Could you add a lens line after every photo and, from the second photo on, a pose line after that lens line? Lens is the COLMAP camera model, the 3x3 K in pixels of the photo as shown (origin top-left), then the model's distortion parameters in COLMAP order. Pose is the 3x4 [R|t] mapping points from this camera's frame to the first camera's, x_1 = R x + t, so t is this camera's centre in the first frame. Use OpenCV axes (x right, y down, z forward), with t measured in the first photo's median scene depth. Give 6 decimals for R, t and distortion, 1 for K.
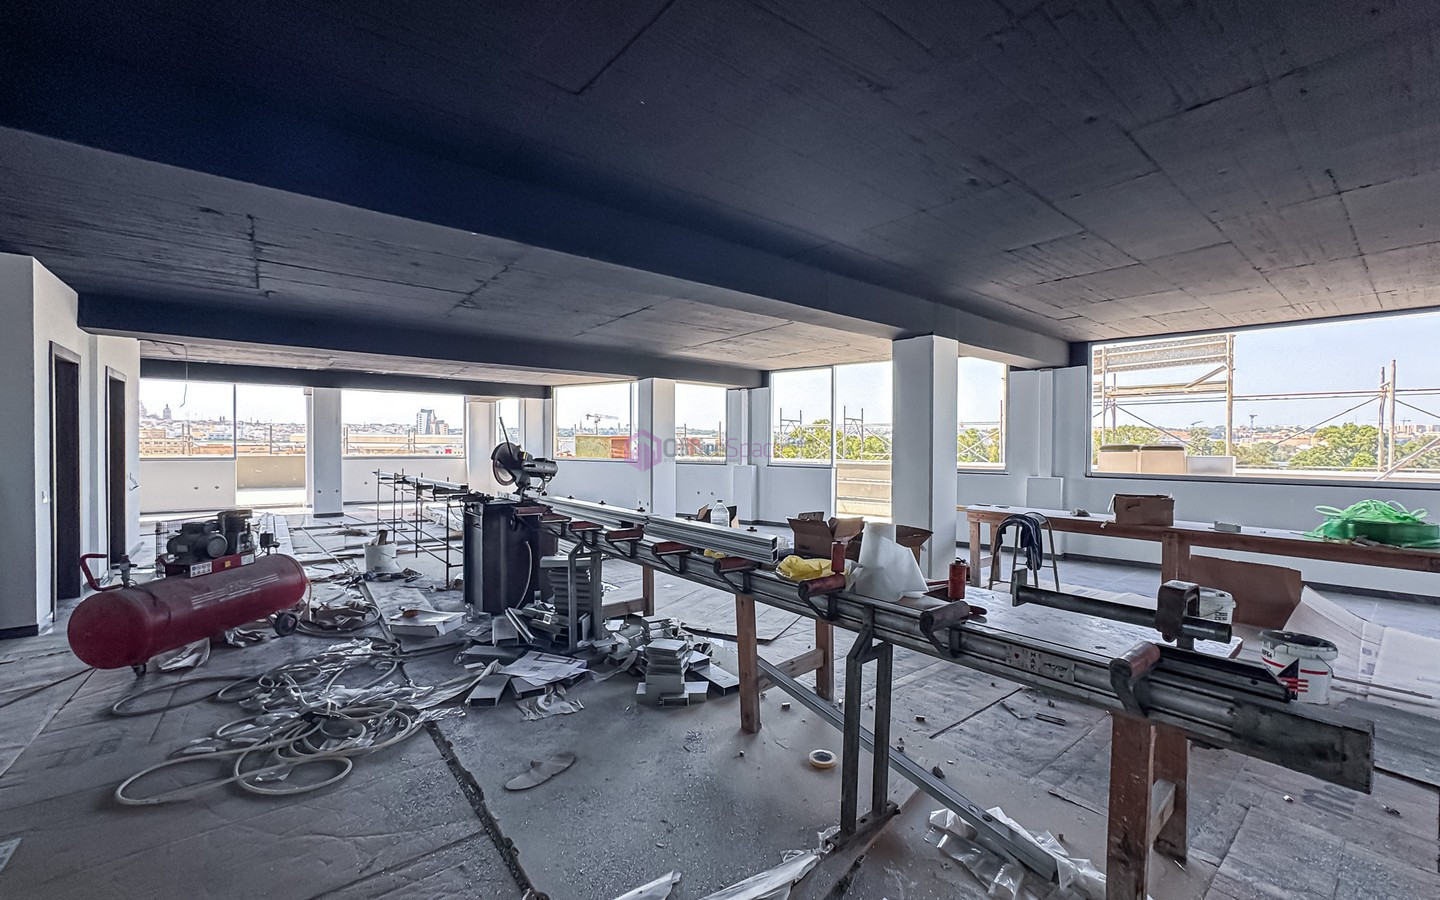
lens RADIAL K [[574.4, 0, 704.0], [0, 574.4, 450.3], [0, 0, 1]] dist [-0.002804, 0.001323]
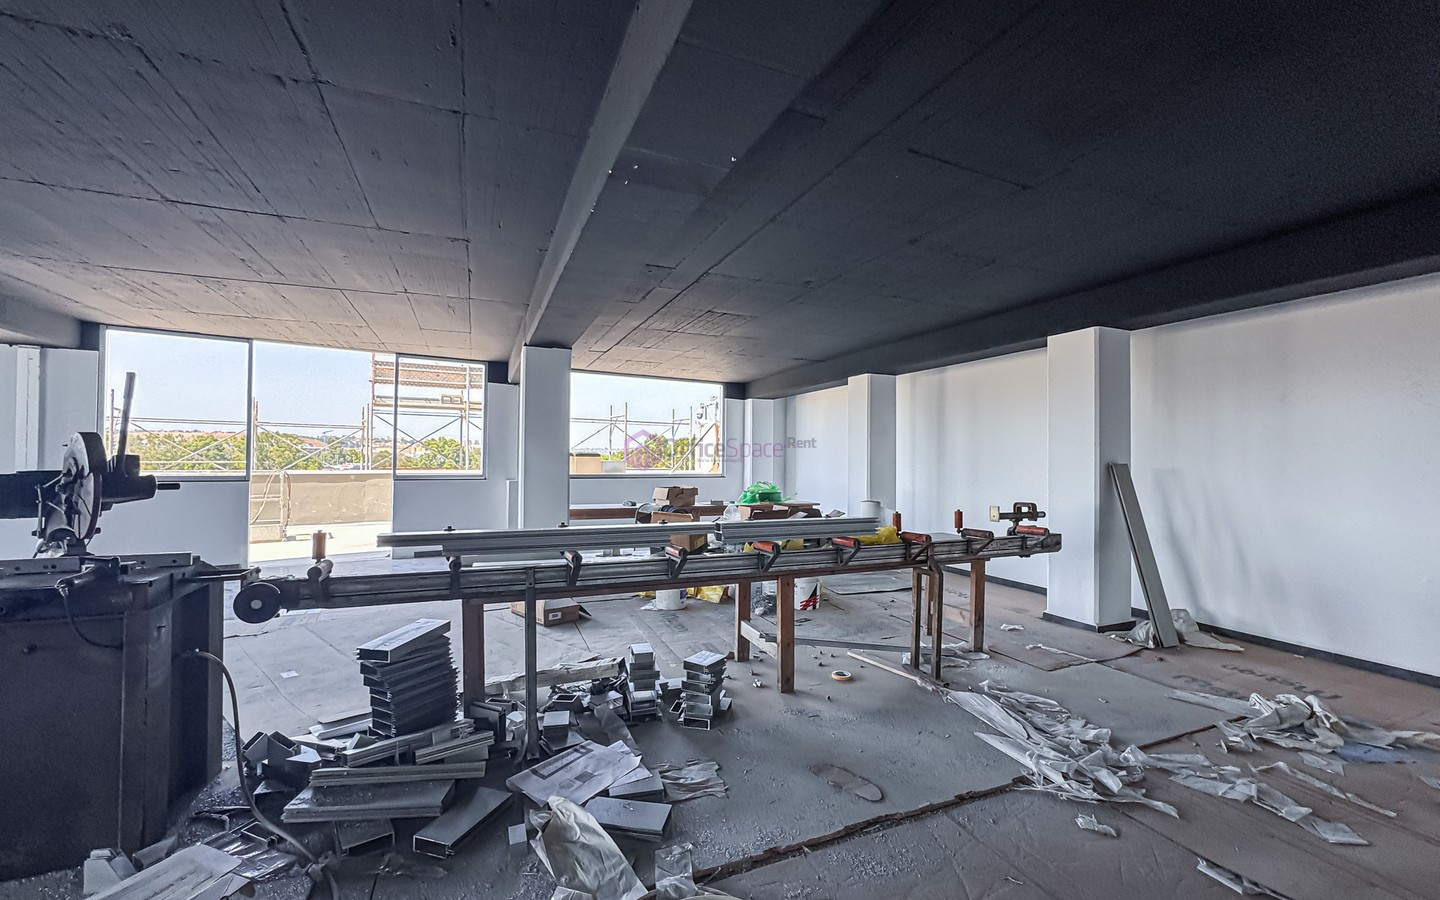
lens RADIAL K [[574.4, 0, 716.4], [0, 574.4, 456.8], [0, 0, 1]] dist [-0.002804, 0.001323]
pose [[0.260835, 0.004027, 0.965375, -0.297225], [-0.003528, 0.999989, -0.003219, 0.000816], [-0.965377, -0.002566, 0.260846, 0.219943]]
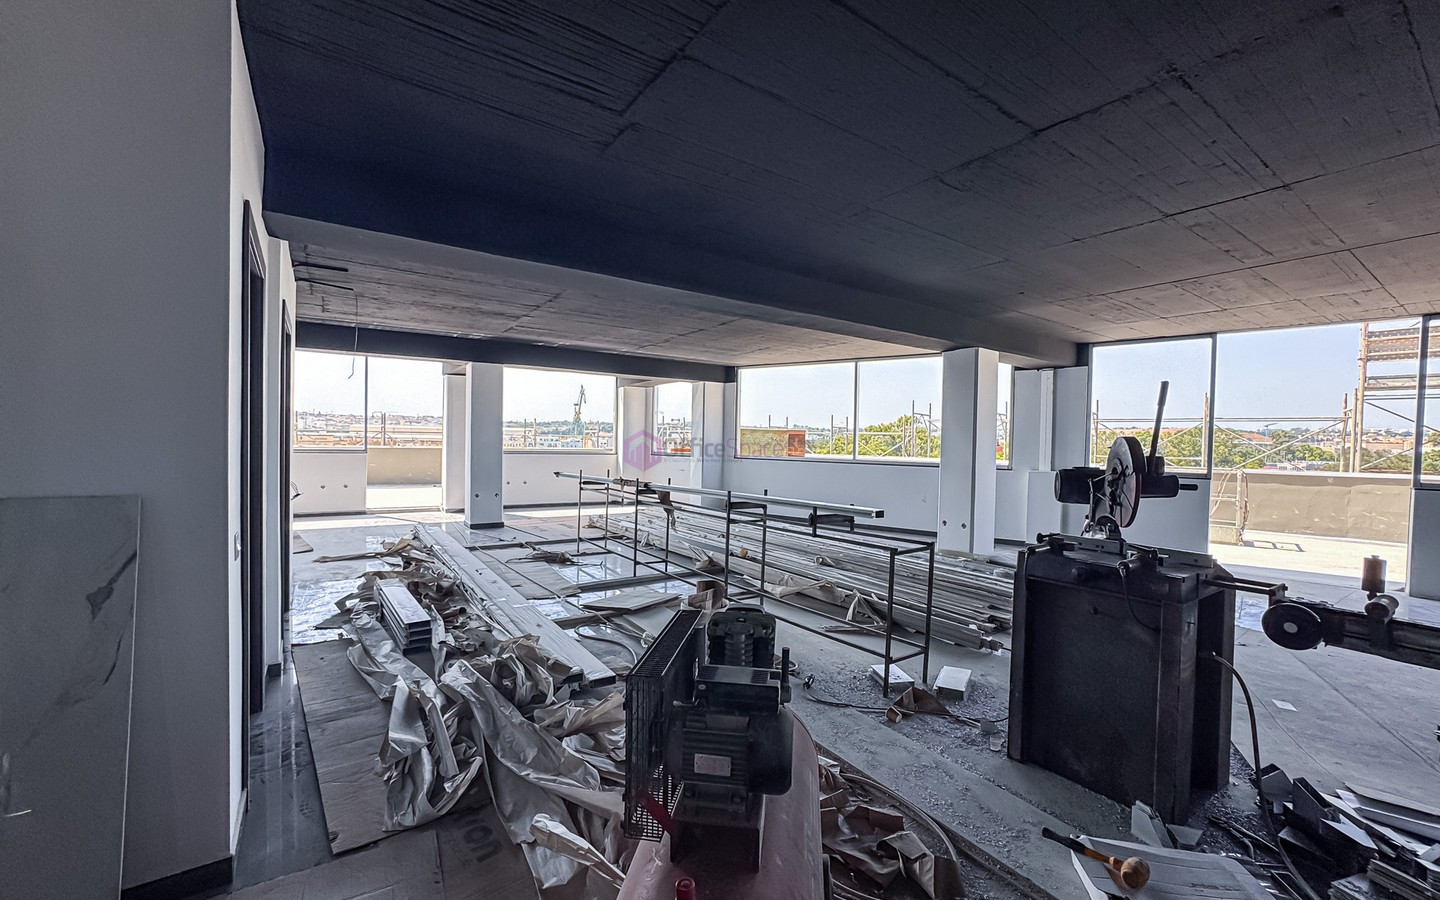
lens RADIAL K [[574.4, 0, 731.5], [0, 574.4, 453.4], [0, 0, 1]] dist [-0.002804, 0.001323]
pose [[0.999190, 0.015513, -0.037135, -0.314576], [-0.014980, 0.999781, 0.014593, -0.001960], [0.037353, -0.014025, 0.999204, 0.246925]]
